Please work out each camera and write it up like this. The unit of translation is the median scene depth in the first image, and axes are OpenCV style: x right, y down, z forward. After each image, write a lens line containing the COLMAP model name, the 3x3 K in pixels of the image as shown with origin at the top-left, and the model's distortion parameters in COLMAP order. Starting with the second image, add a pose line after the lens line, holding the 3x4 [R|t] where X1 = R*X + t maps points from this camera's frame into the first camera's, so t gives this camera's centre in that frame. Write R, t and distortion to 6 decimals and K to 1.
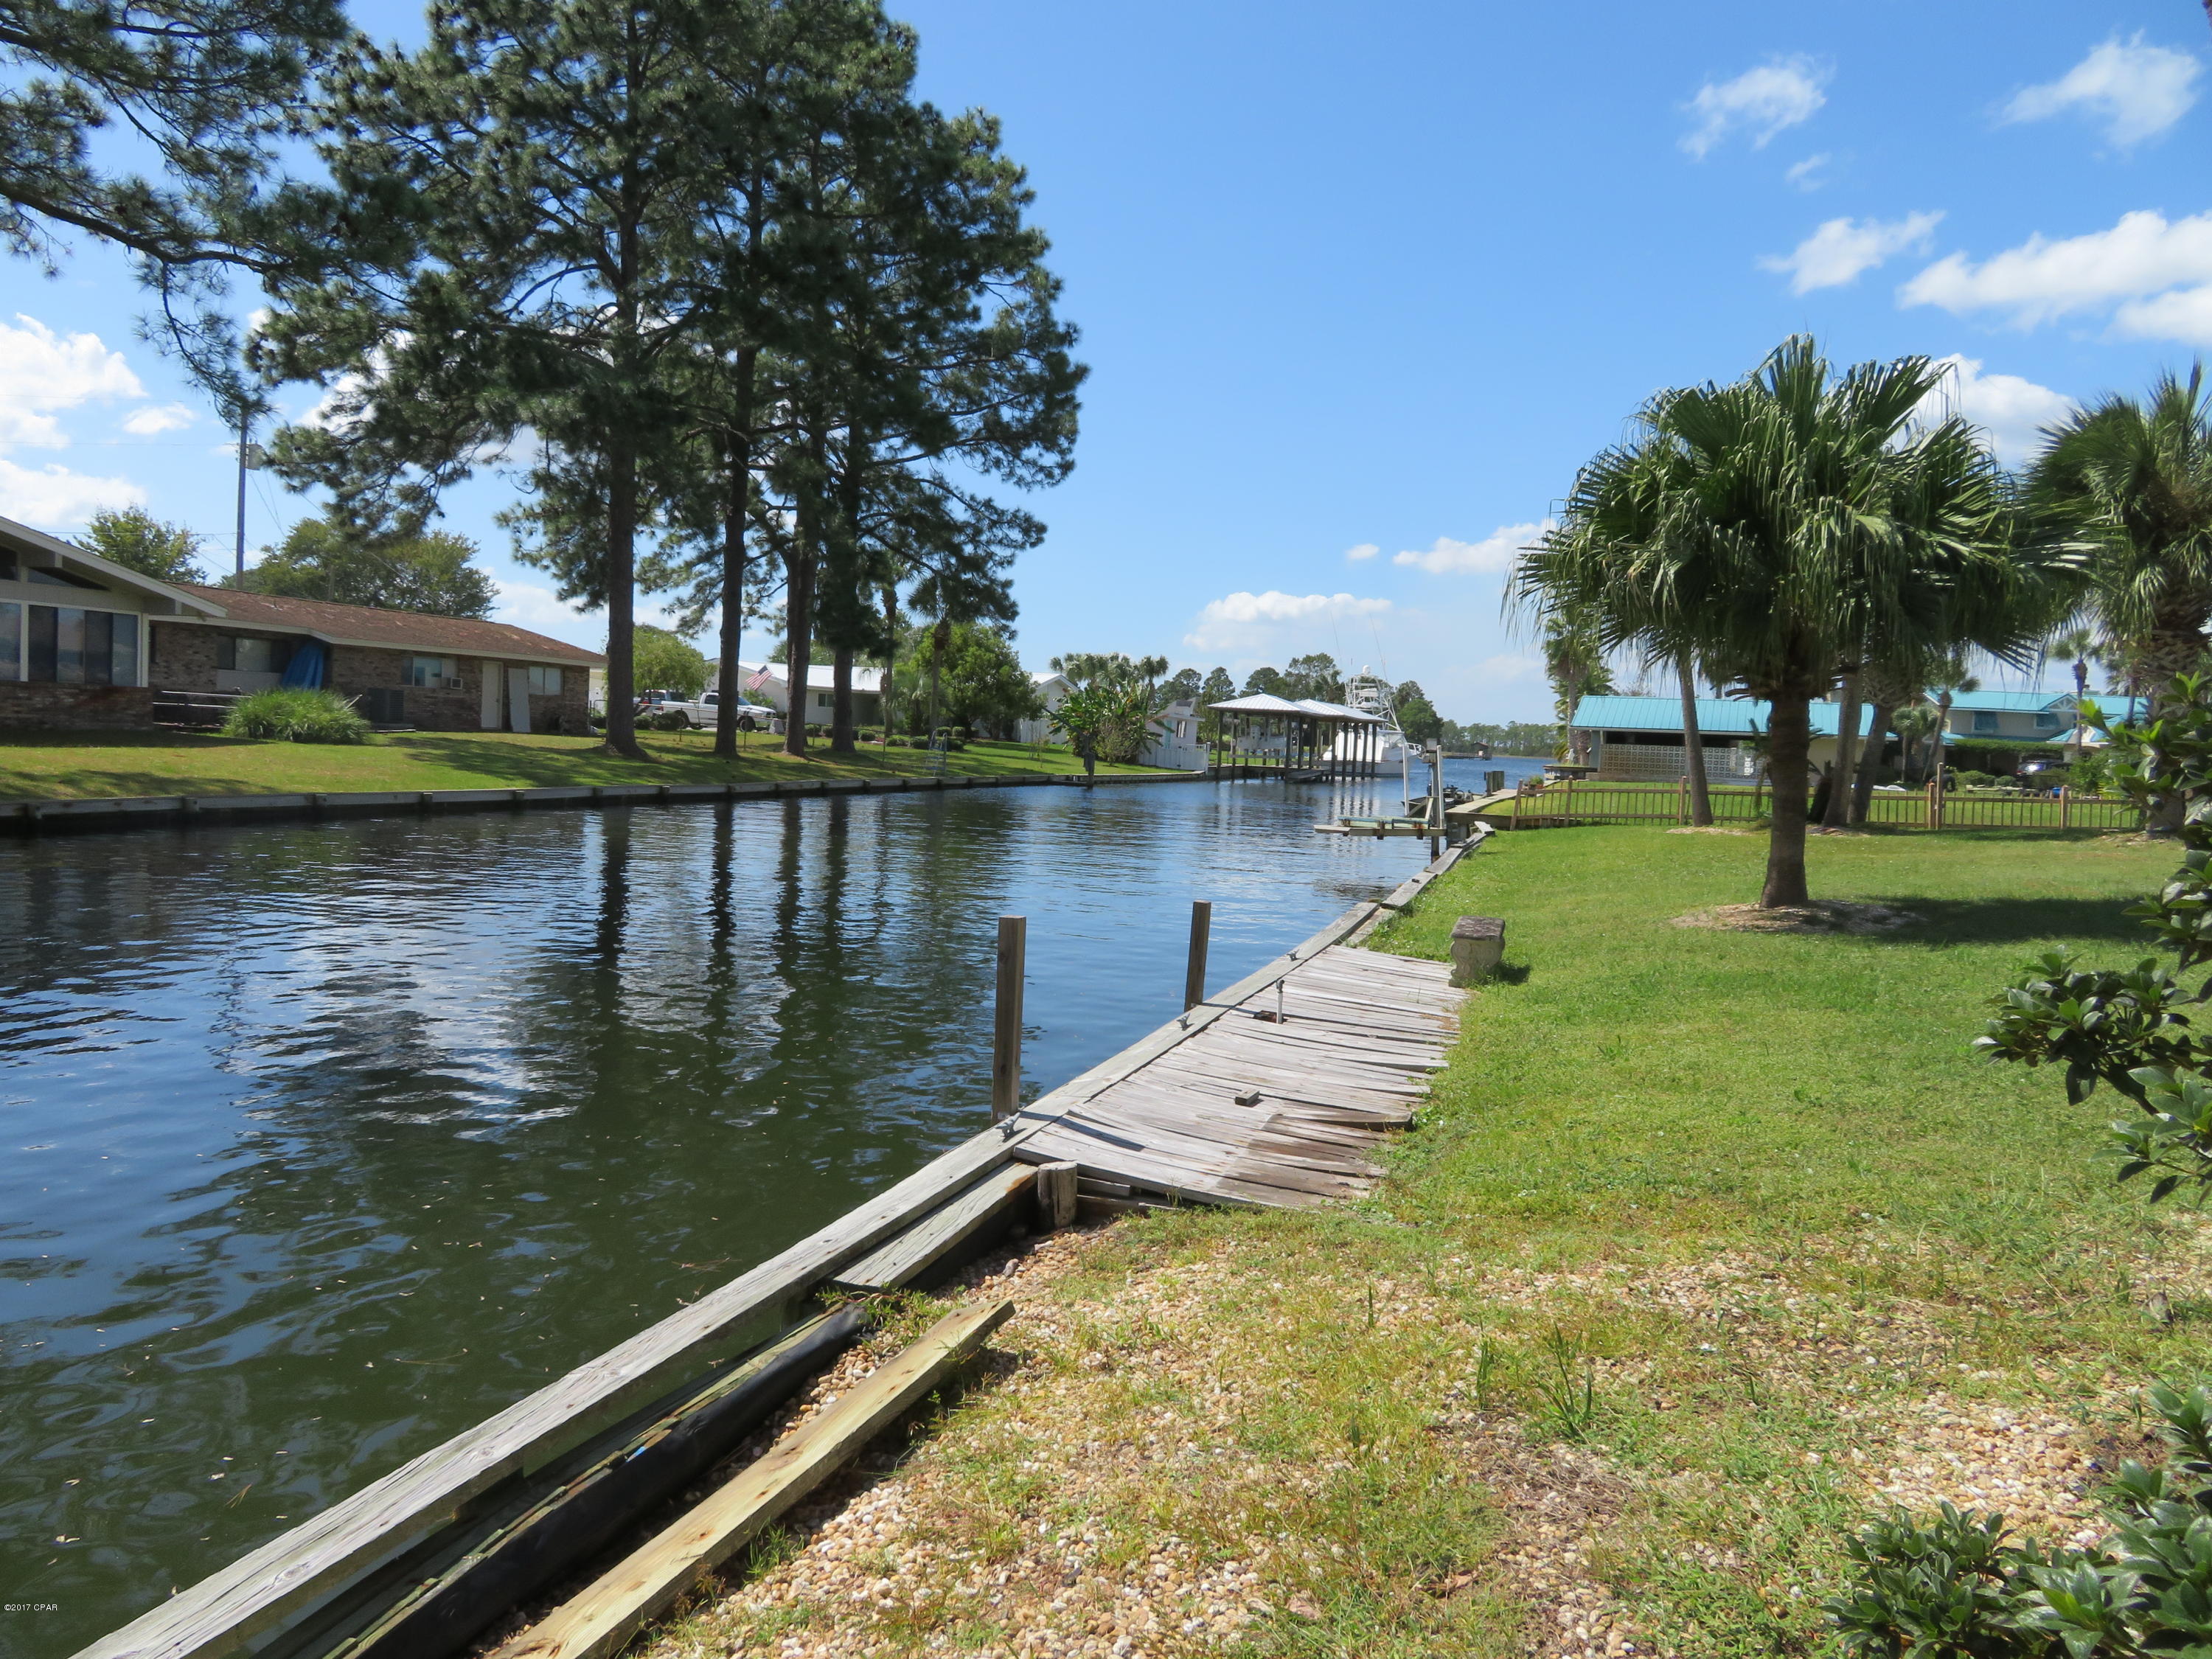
lens RADIAL K [[1606.0, 0, 1106.0], [0, 1606.0, 829.5], [0, 0, 1]] dist [-0.006924, -0.005495]
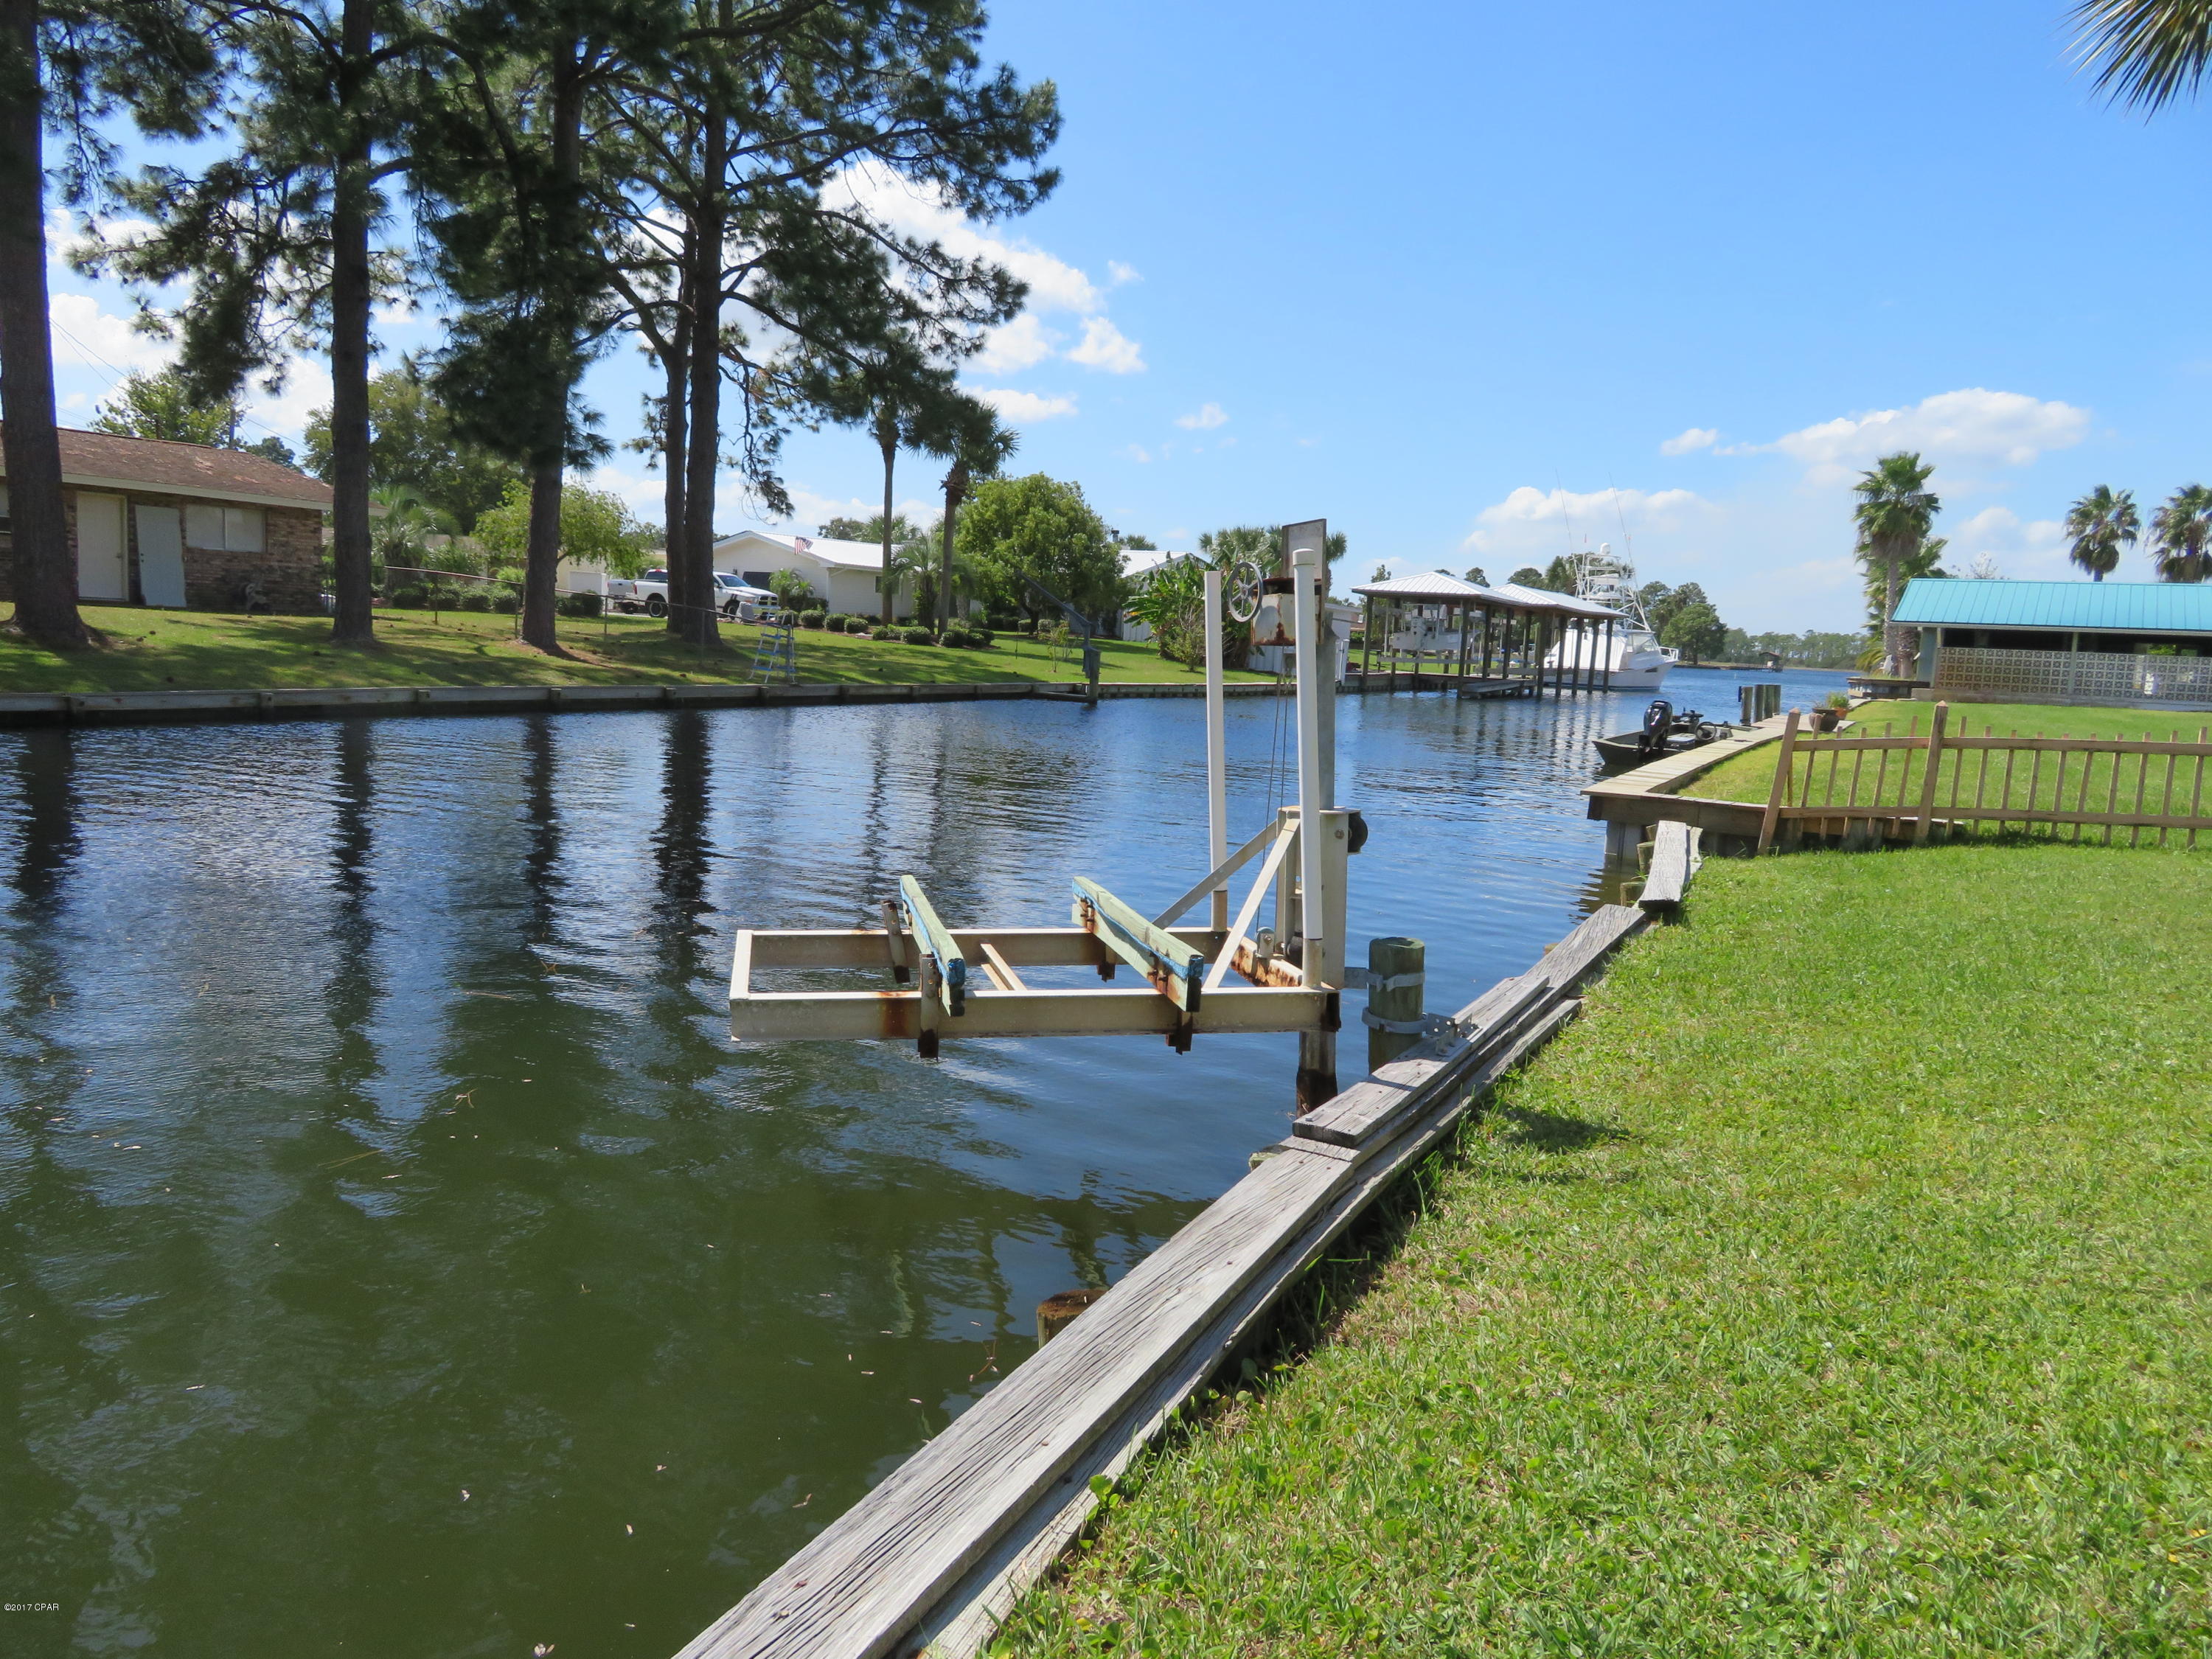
lens RADIAL K [[1663.7, 0, 1107.6], [0, 1663.7, 788.8], [0, 0, 1]] dist [-0.016487, -0.003135]
pose [[0.988457, 0.020940, -0.150048, 0.061133], [-0.016447, 0.999380, 0.031125, -0.008351], [0.150607, -0.028298, 0.988189, 0.228488]]
